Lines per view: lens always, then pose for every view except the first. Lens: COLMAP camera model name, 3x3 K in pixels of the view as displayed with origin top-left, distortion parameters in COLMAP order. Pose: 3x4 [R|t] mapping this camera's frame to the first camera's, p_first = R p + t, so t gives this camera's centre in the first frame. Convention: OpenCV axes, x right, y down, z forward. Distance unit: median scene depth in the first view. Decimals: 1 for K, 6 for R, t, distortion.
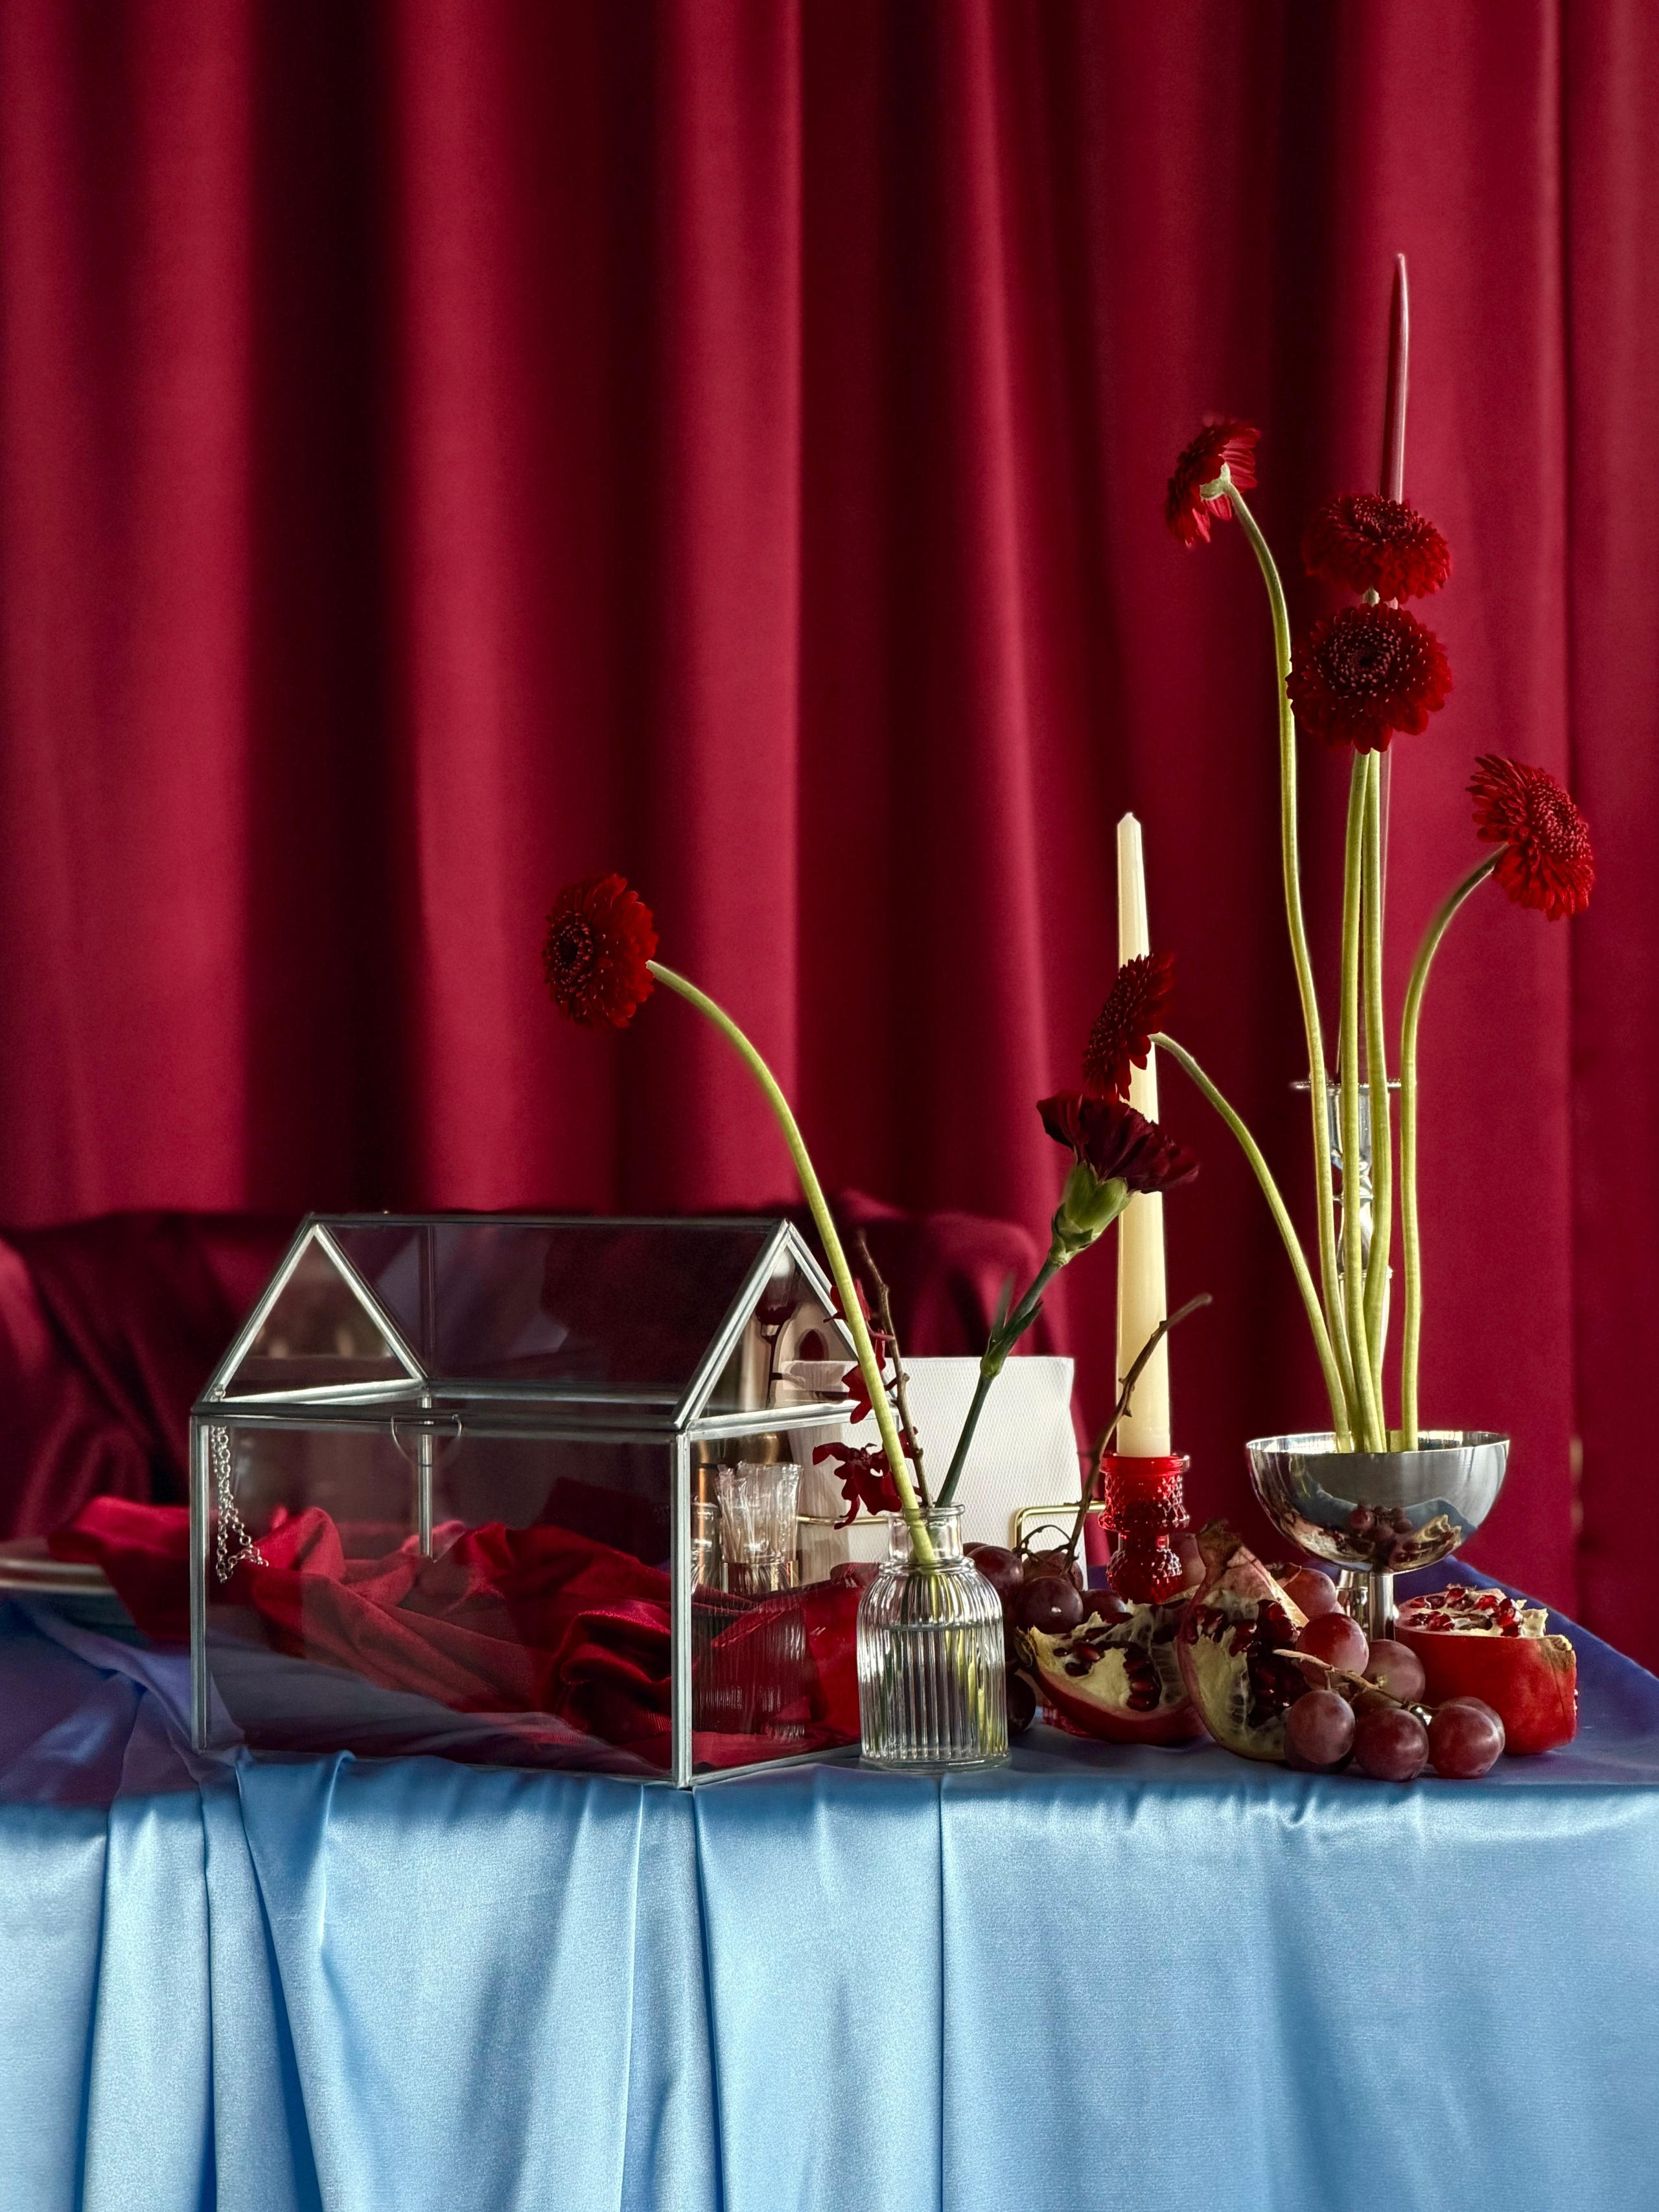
lens RADIAL K [[7119.3, 0, 879.9], [0, 7119.3, 993.0], [0, 0, 1]] dist [0.173088, 0.369263]
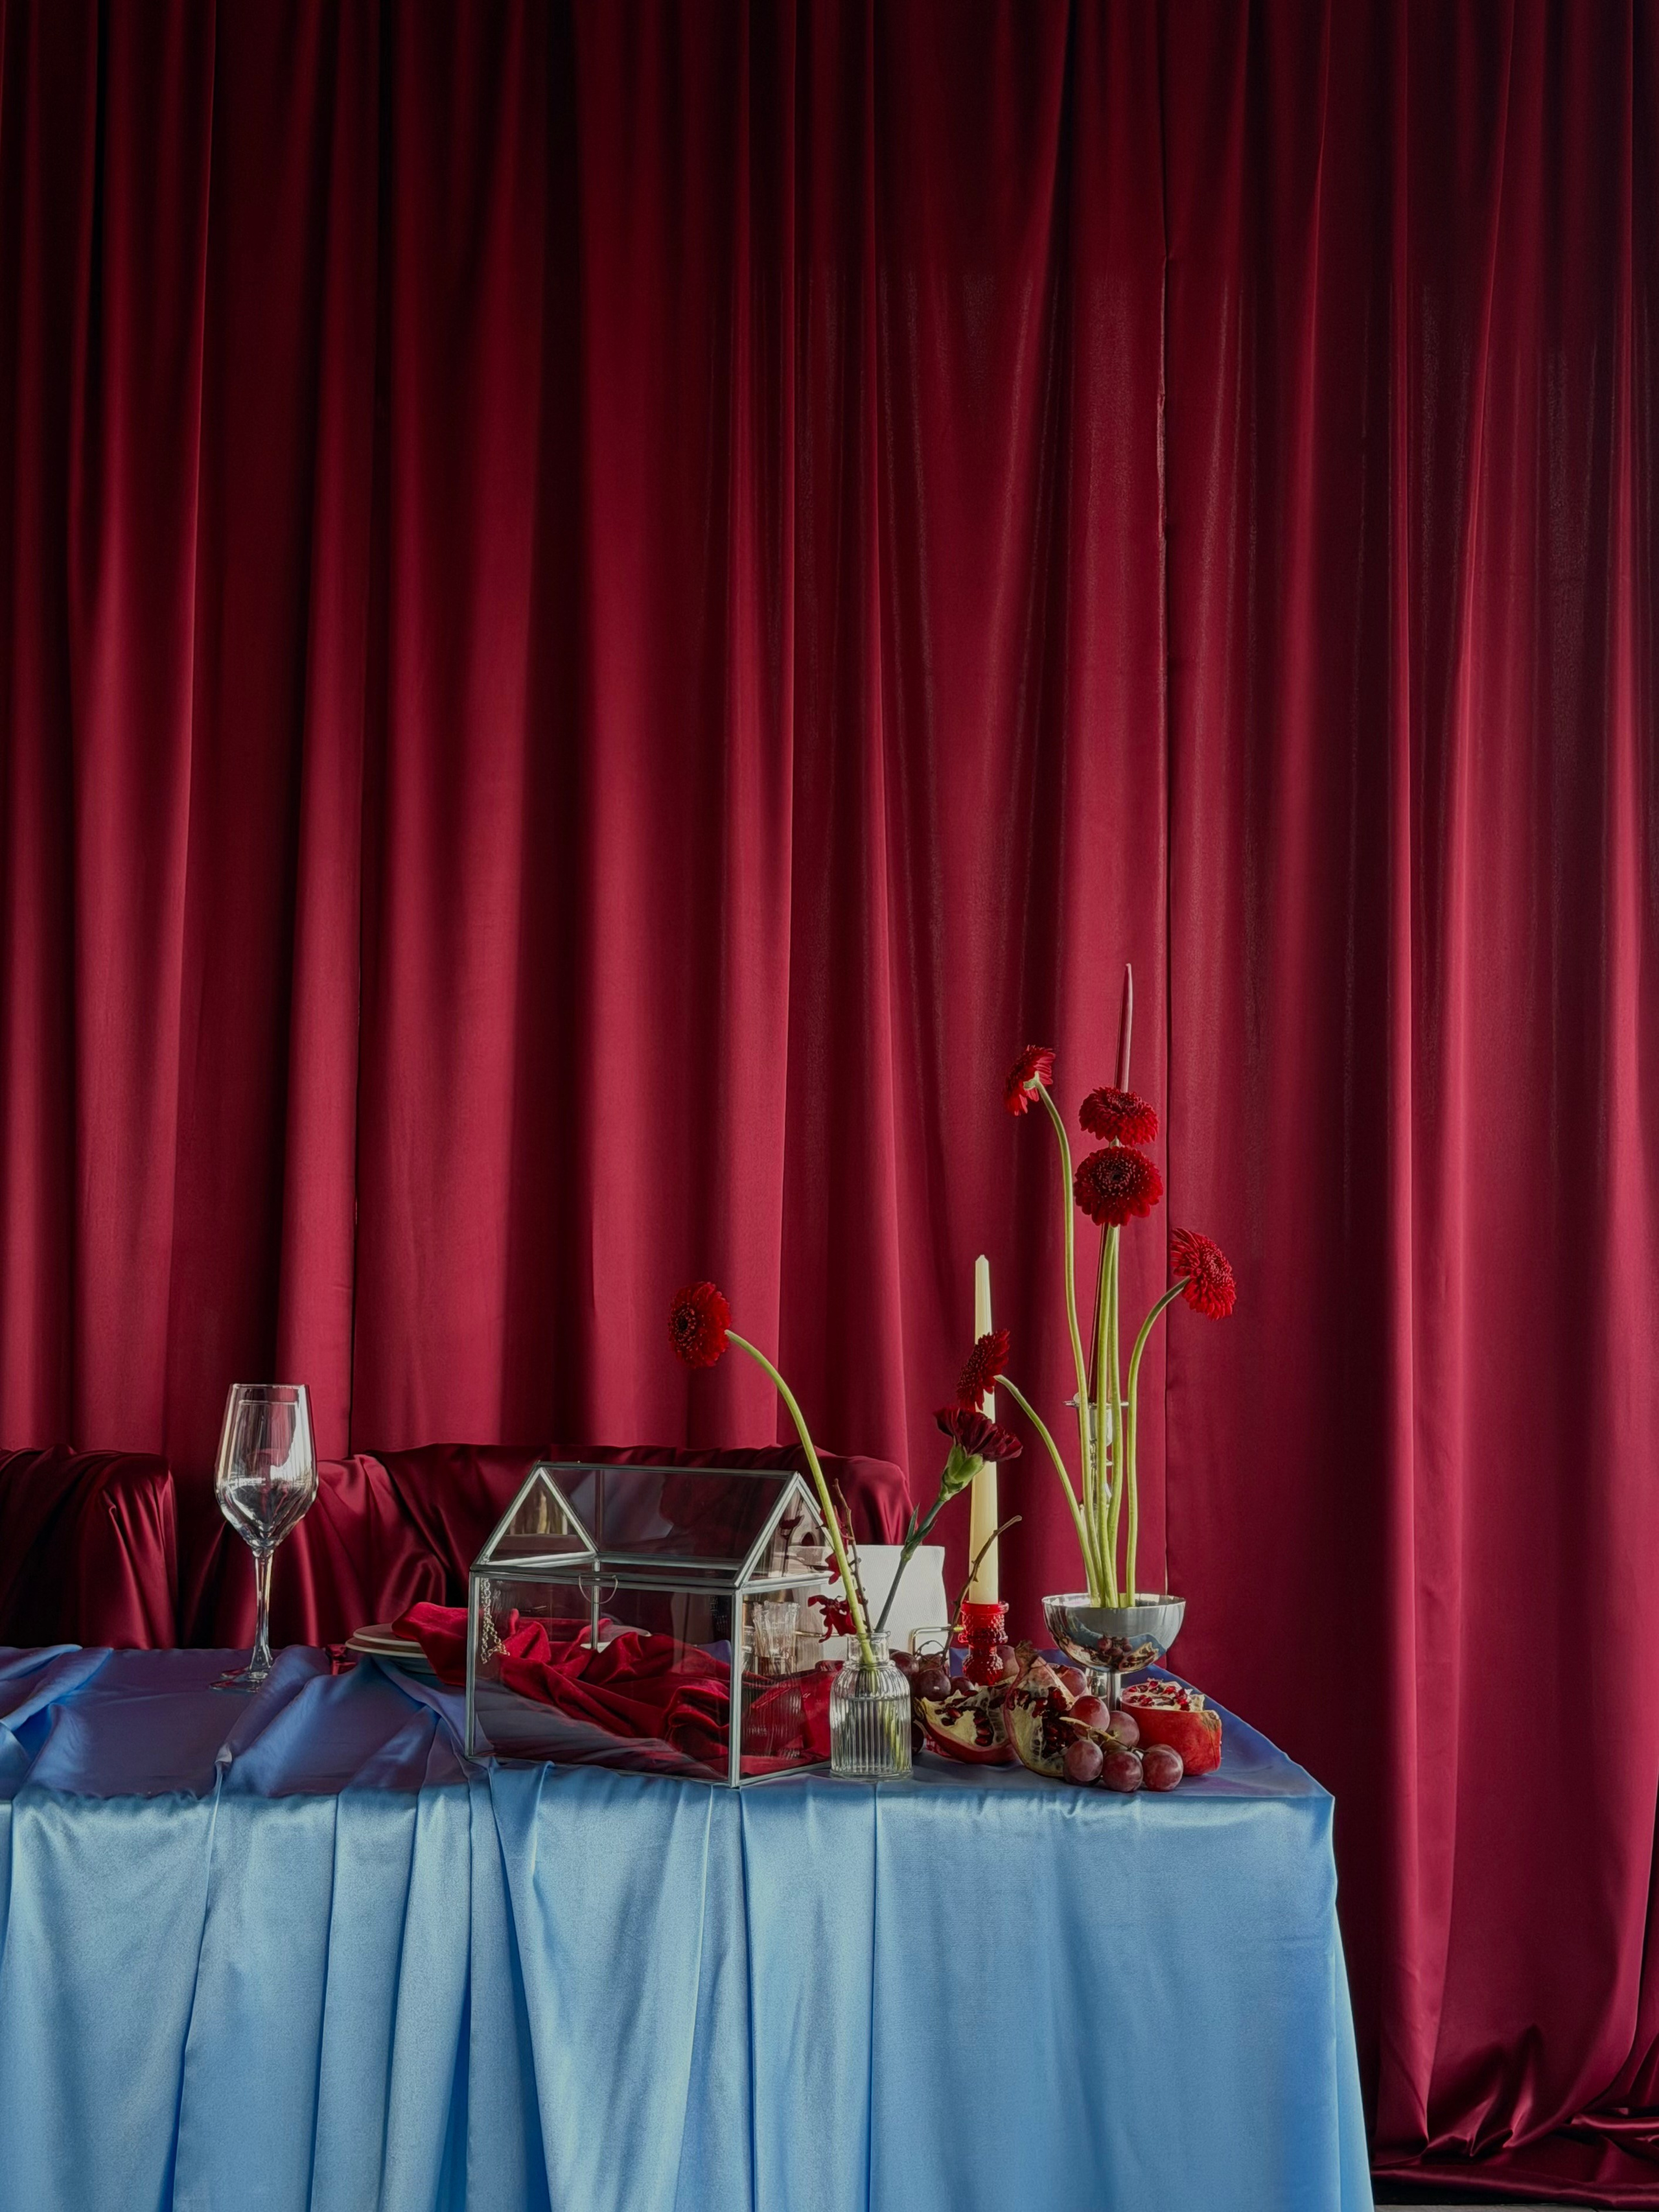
lens RADIAL K [[3285.0, 0, 829.5], [0, 3285.0, 1106.0], [0, 0, 1]] dist [0.173836, -0.186722]
pose [[0.999681, 0.023372, 0.009524, -0.015093], [-0.022664, 0.997381, -0.068689, -0.004425], [-0.011104, 0.068452, 0.997593, 0.142862]]
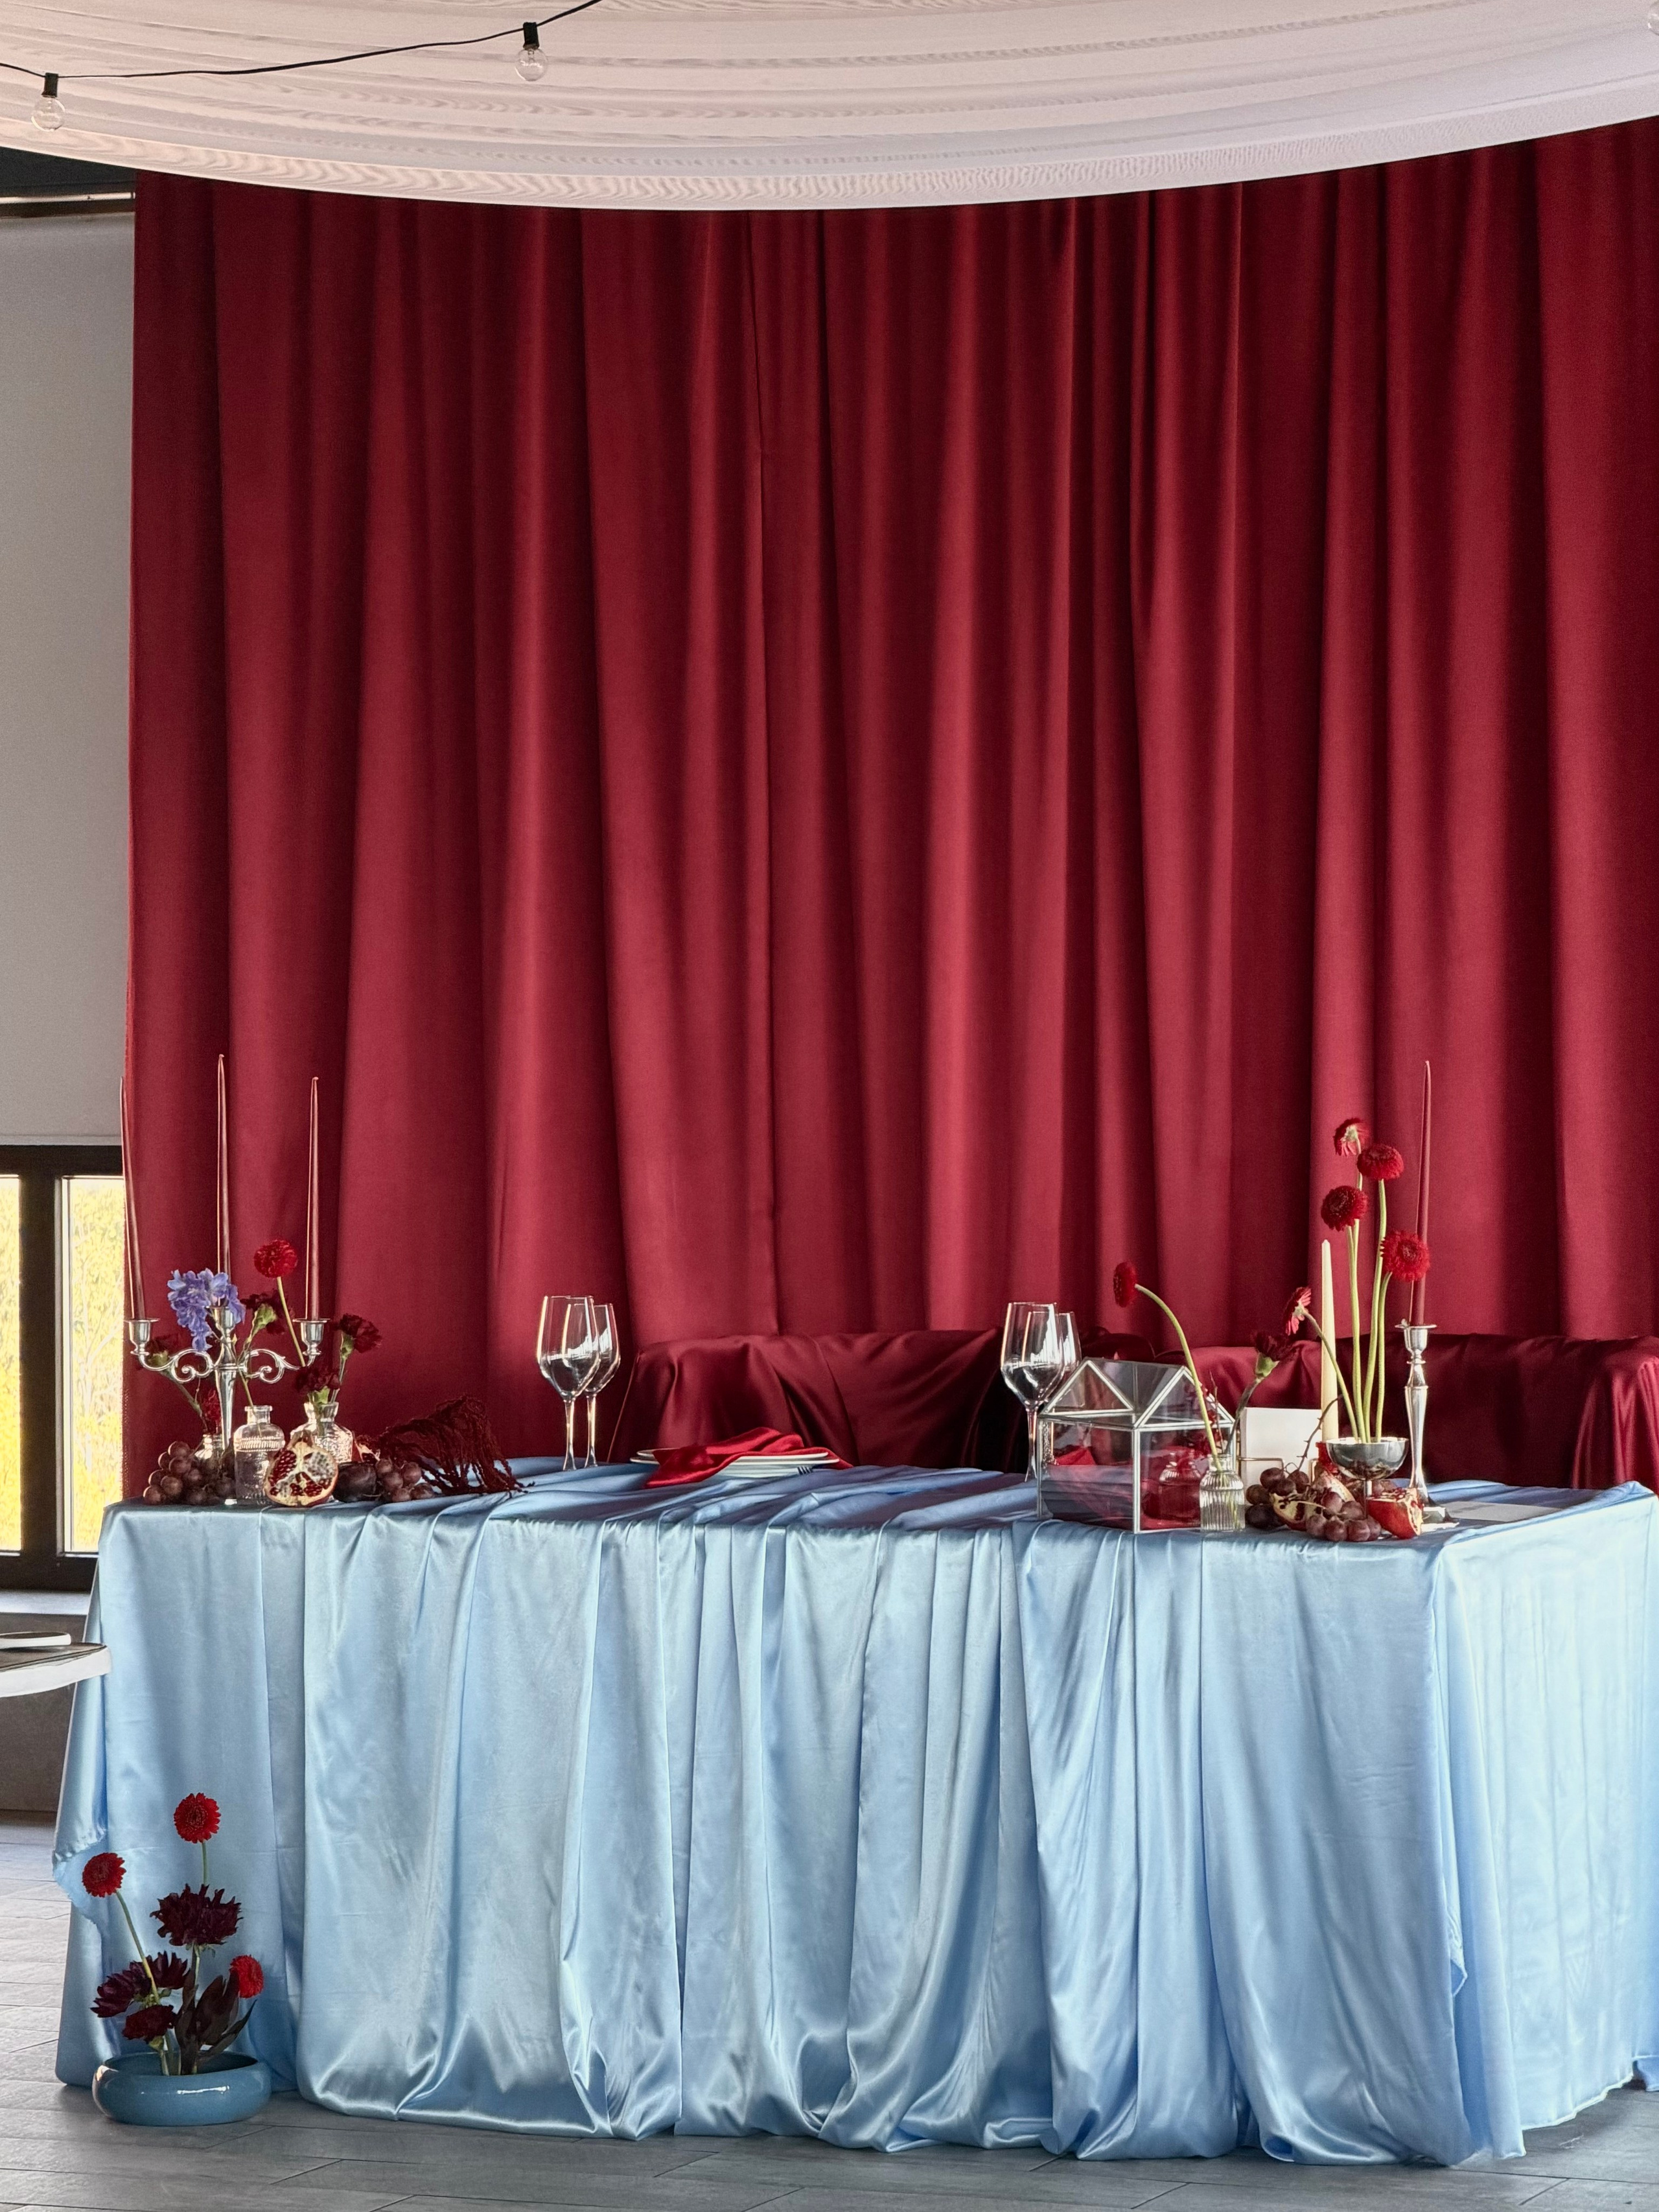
lens RADIAL K [[6403.8, 0, 829.5], [0, 6403.8, 1106.0], [0, 0, 1]] dist [0.173397, 1.665553]
pose [[0.902989, 0.015542, -0.429383, 1.120309], [-0.008773, 0.999804, 0.017740, -0.141105], [0.429575, -0.012252, 0.902948, -1.767135]]
